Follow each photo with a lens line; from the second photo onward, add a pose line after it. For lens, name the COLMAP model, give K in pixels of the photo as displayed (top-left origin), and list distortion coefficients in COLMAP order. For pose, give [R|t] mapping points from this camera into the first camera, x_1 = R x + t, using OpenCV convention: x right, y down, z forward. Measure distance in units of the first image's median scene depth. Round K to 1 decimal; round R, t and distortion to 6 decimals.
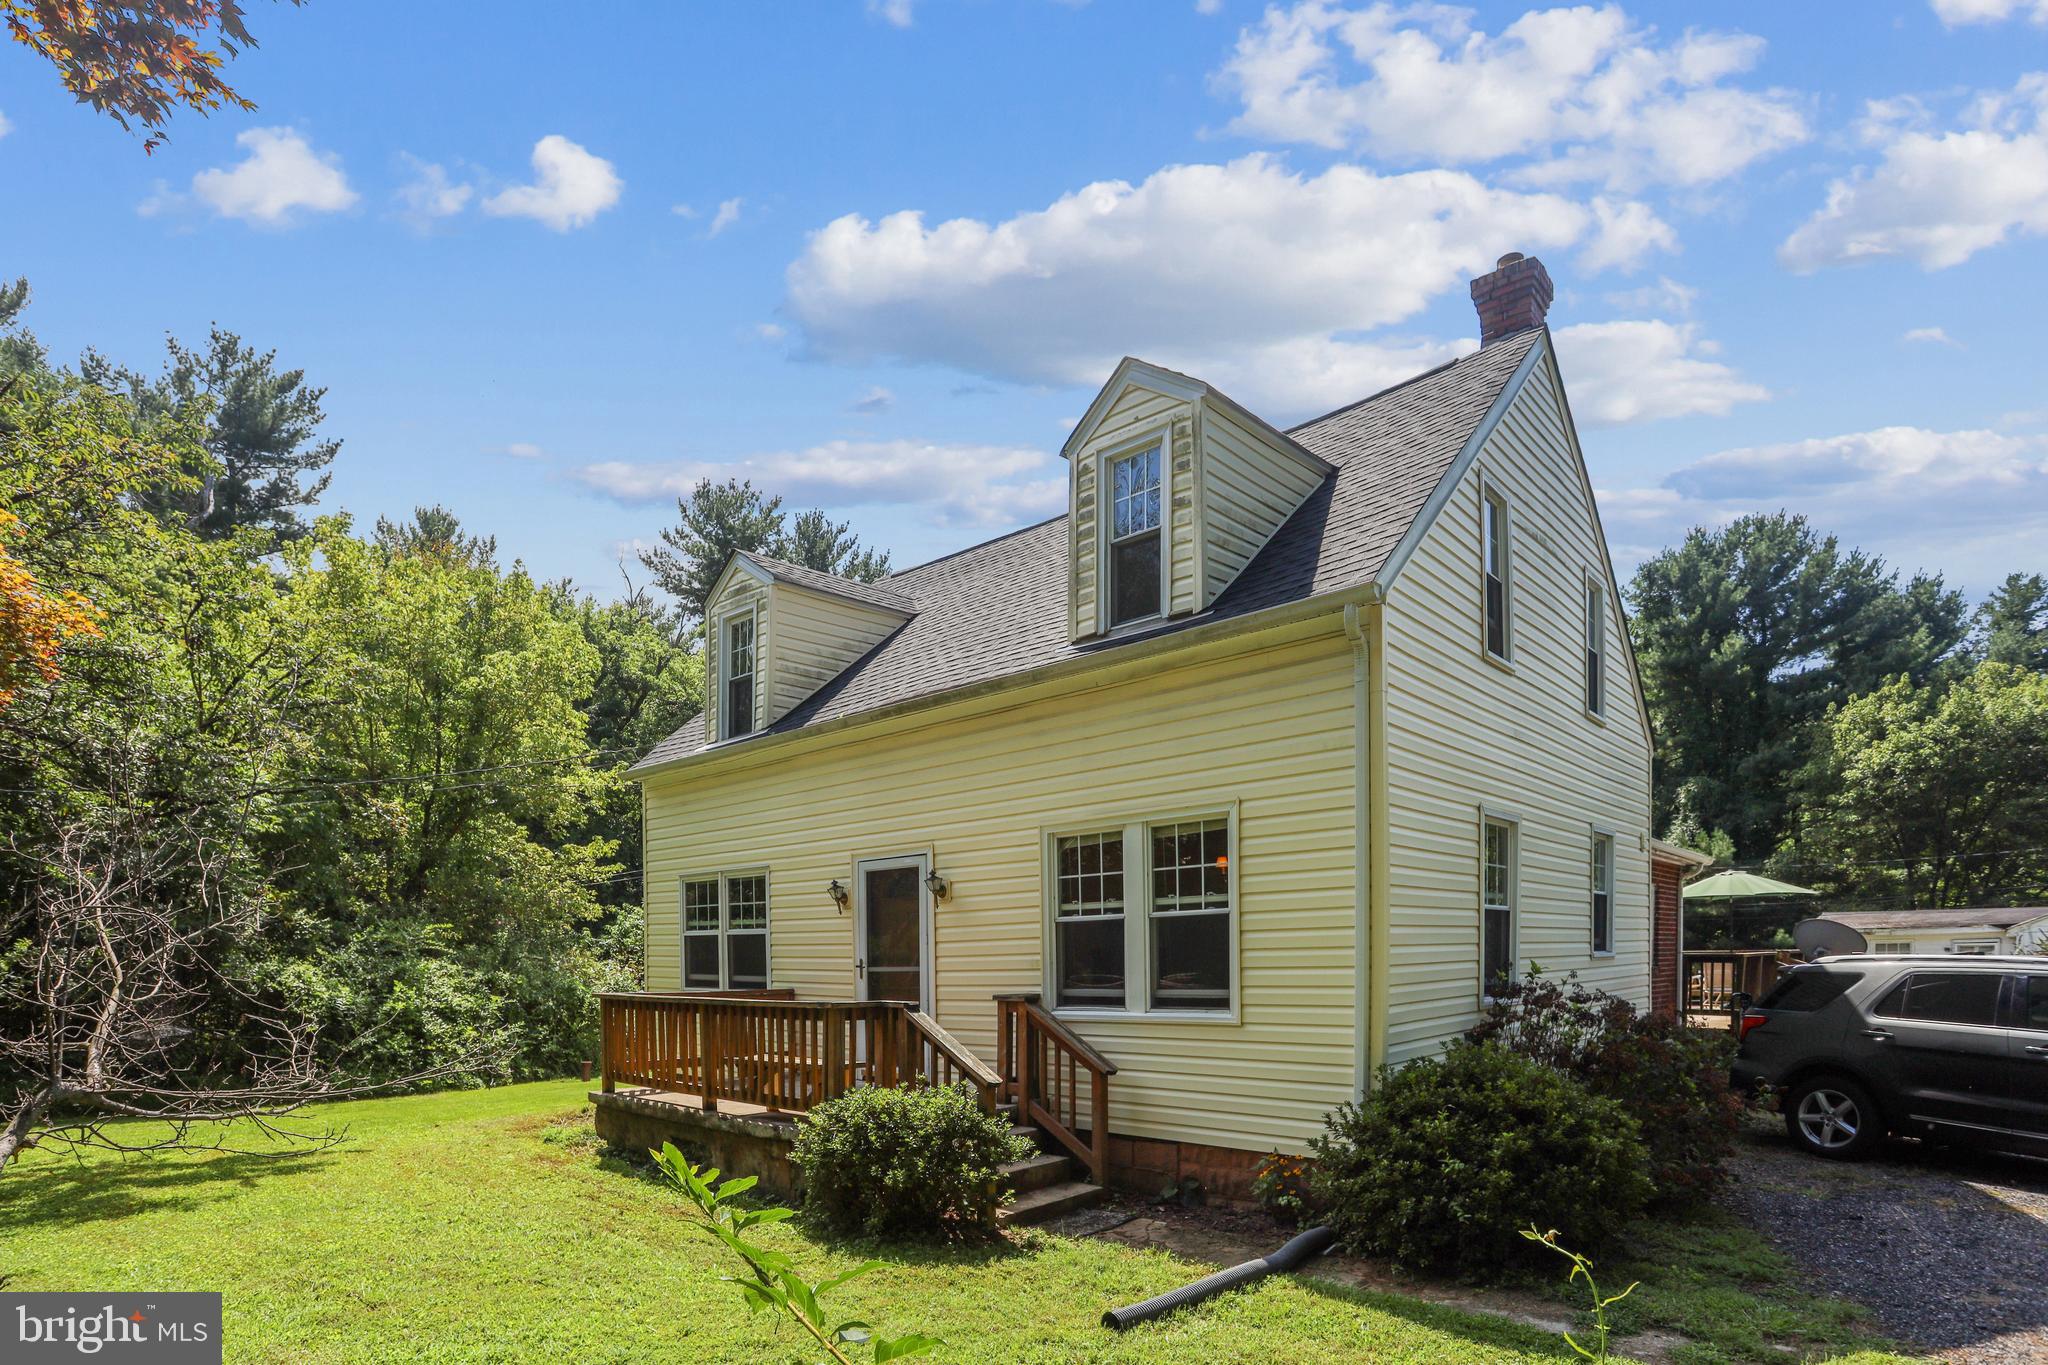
lens RADIAL K [[1034.2, 0, 1032.2], [0, 1034.2, 958.0], [0, 0, 1]] dist [-0.016428, 0.001754]
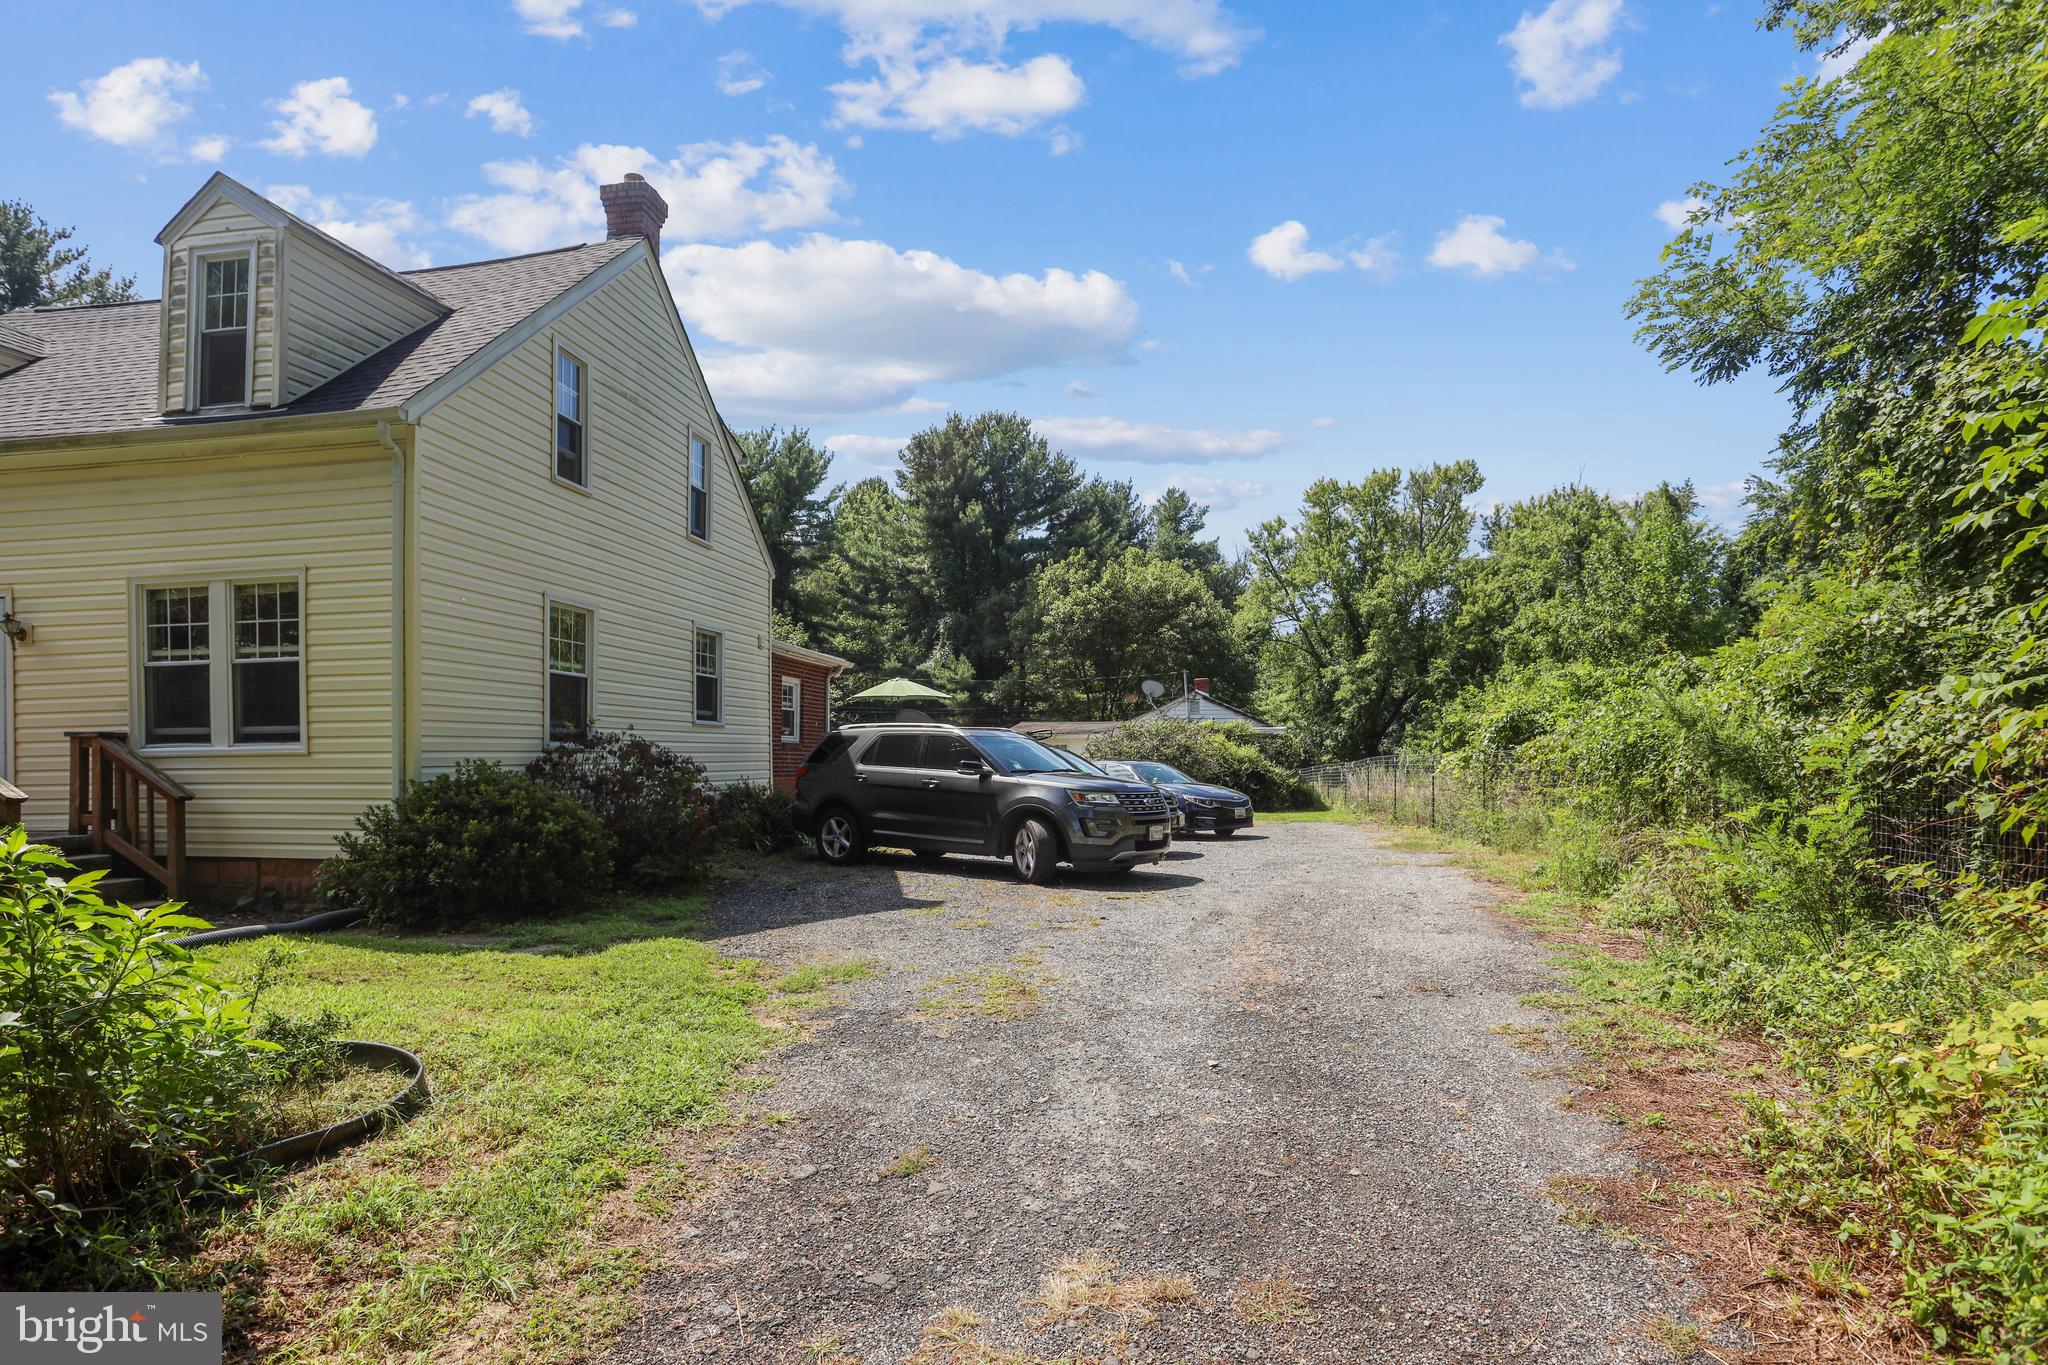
lens RADIAL K [[1023.7, 0, 1003.6], [0, 1023.7, 765.7], [0, 0, 1]] dist [-0.058095, 0.023661]
pose [[0.851962, 0.009066, 0.523525, 0.248830], [-0.005311, 0.999948, -0.008675, 0.074096], [-0.523576, 0.004610, 0.851966, -0.365364]]
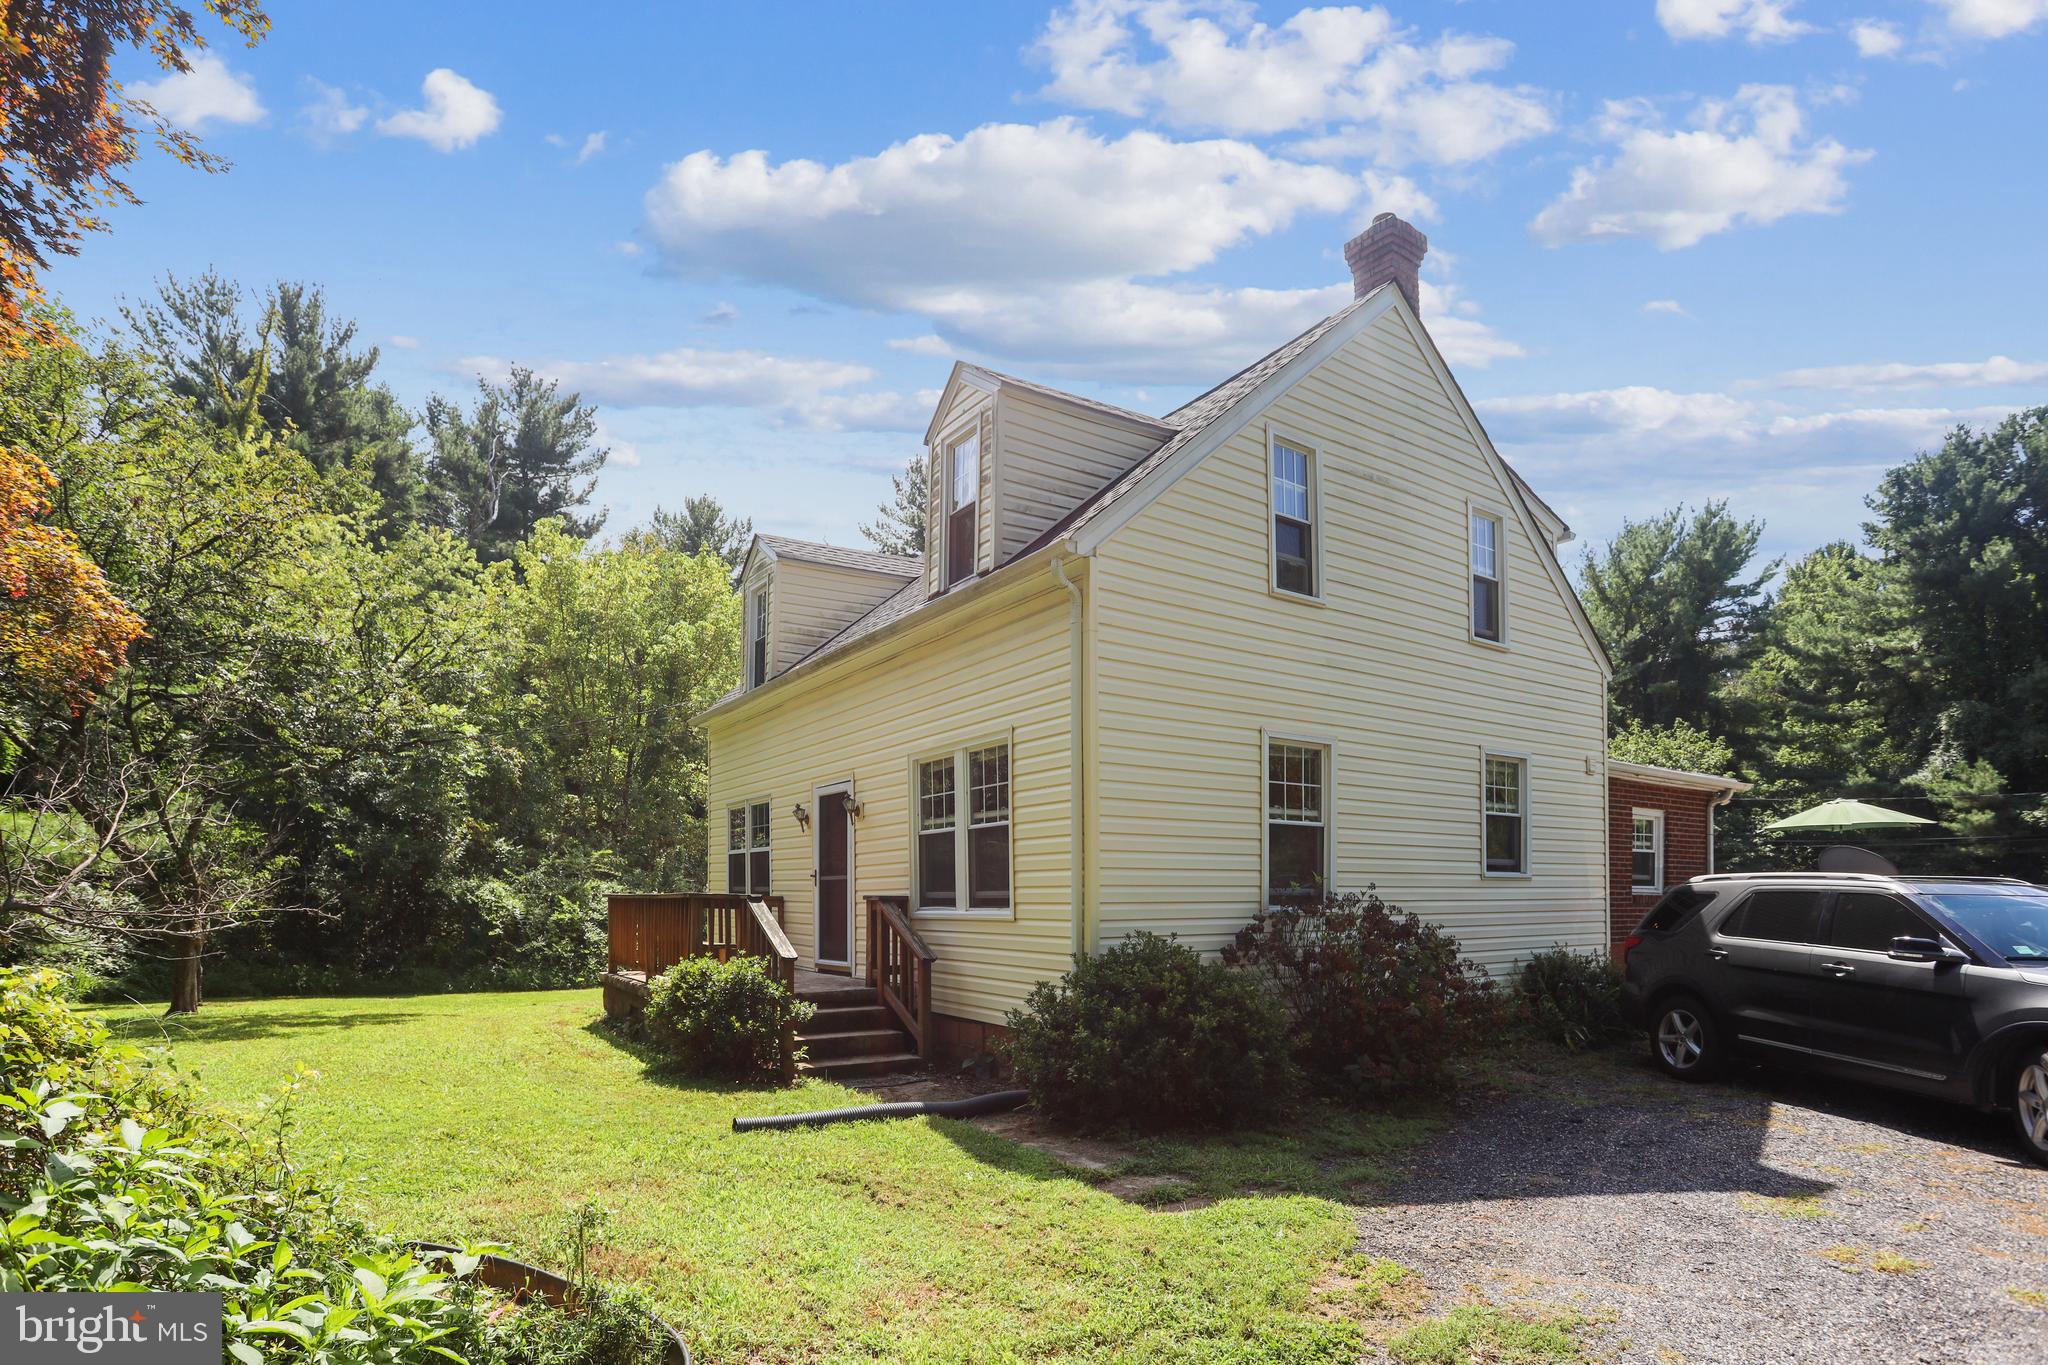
lens RADIAL K [[1038.2, 0, 1074.4], [0, 1038.2, 882.7], [0, 0, 1]] dist [-0.019474, 0.000830]
pose [[0.974671, 0.011993, -0.223321, 0.464083], [-0.016974, 0.999648, -0.020398, 0.039681], [0.222998, 0.023671, 0.974532, -0.111479]]
